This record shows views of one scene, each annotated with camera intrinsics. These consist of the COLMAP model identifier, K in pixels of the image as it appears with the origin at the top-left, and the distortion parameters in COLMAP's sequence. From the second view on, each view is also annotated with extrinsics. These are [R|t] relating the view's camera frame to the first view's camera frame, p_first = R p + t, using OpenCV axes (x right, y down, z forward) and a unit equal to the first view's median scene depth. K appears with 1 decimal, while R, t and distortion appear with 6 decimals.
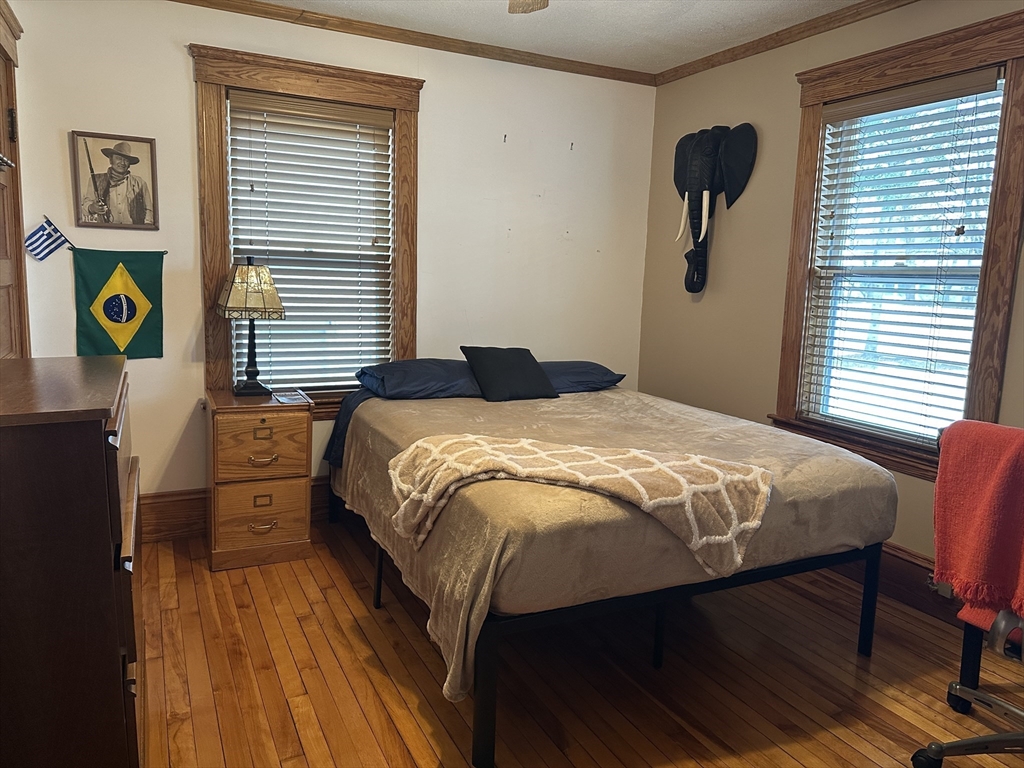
lens RADIAL K [[714.9, 0, 518.6], [0, 714.9, 383.2], [0, 0, 1]] dist [0.004713, -0.027023]
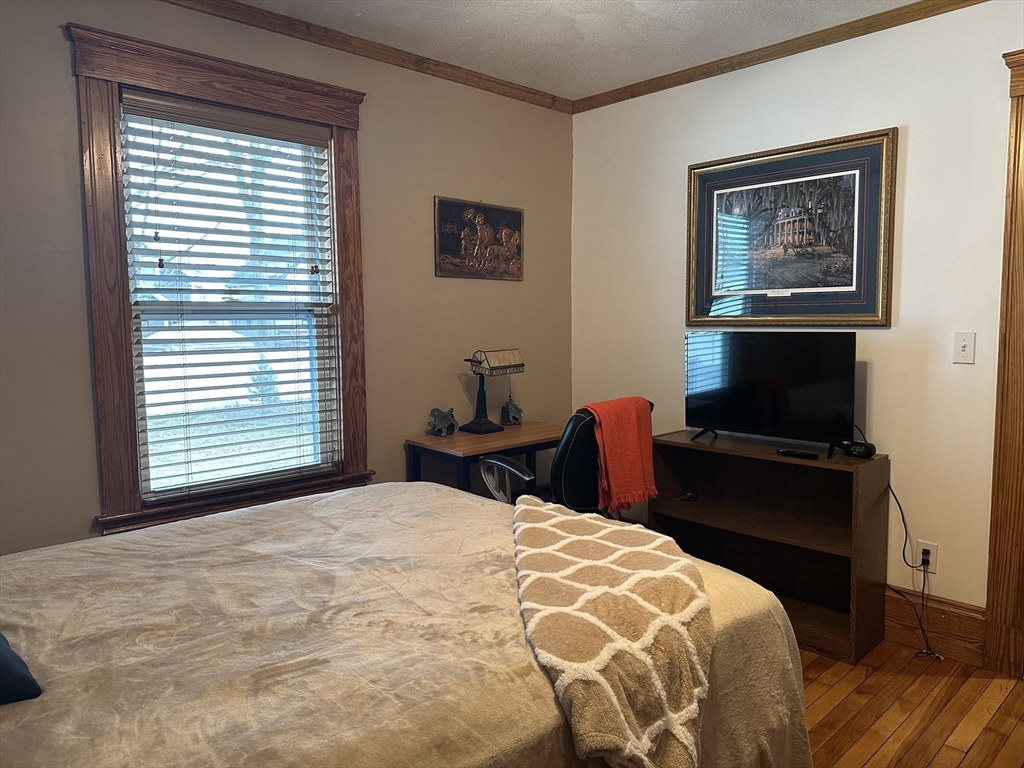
lens RADIAL K [[714.9, 0, 516.8], [0, 714.9, 382.3], [0, 0, 1]] dist [0.004713, -0.027023]
pose [[-0.296441, -0.114101, 0.948211, -0.469329], [0.143324, 0.976279, 0.162286, -0.161240], [-0.944236, 0.184010, -0.273056, 0.935164]]
